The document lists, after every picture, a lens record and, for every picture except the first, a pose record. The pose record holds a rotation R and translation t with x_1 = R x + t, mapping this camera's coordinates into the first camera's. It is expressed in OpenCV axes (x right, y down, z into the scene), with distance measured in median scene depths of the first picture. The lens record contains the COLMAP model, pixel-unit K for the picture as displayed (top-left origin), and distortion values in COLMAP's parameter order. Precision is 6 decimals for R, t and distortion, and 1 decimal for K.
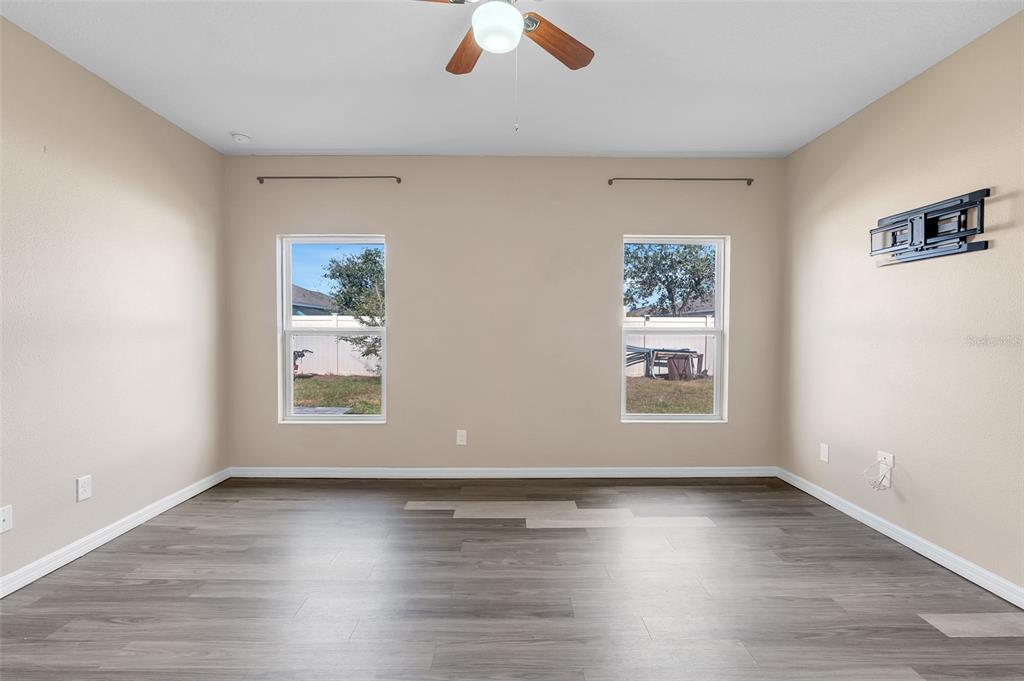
lens RADIAL K [[448.3, 0, 512.0], [0, 448.3, 340.5], [0, 0, 1]] dist [-0.010255, 0.000022]
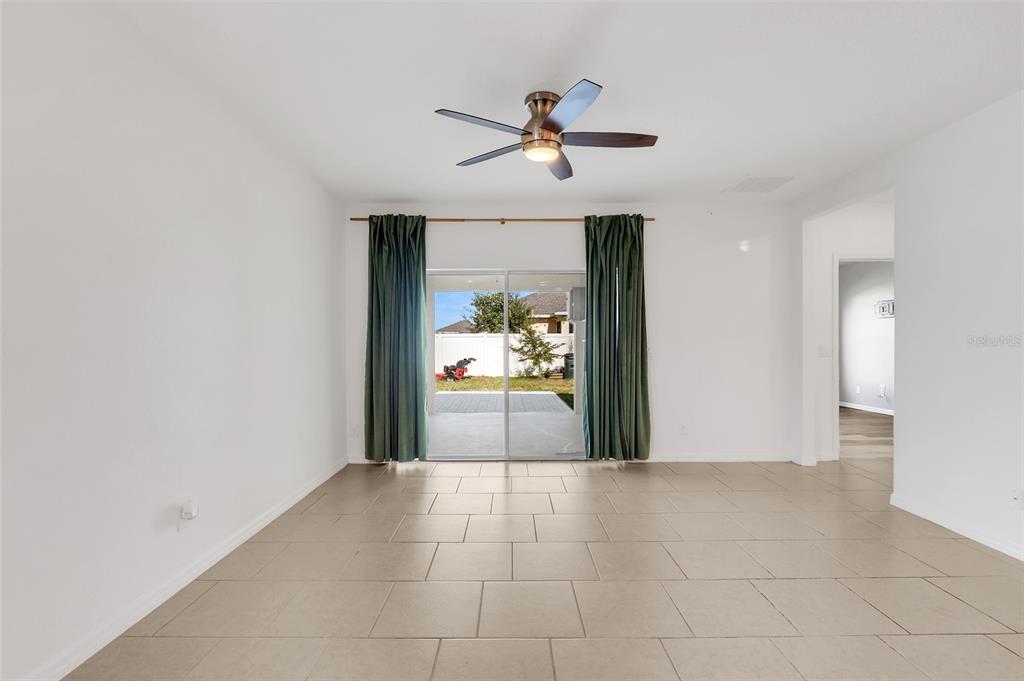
lens RADIAL K [[448.3, 0, 512.0], [0, 448.3, 340.5], [0, 0, 1]] dist [-0.010255, 0.000022]
pose [[0.999973, -0.007204, -0.001335, -1.390620], [0.007160, 0.999504, -0.030679, 0.037920], [0.001555, 0.030668, 0.999528, -1.698206]]
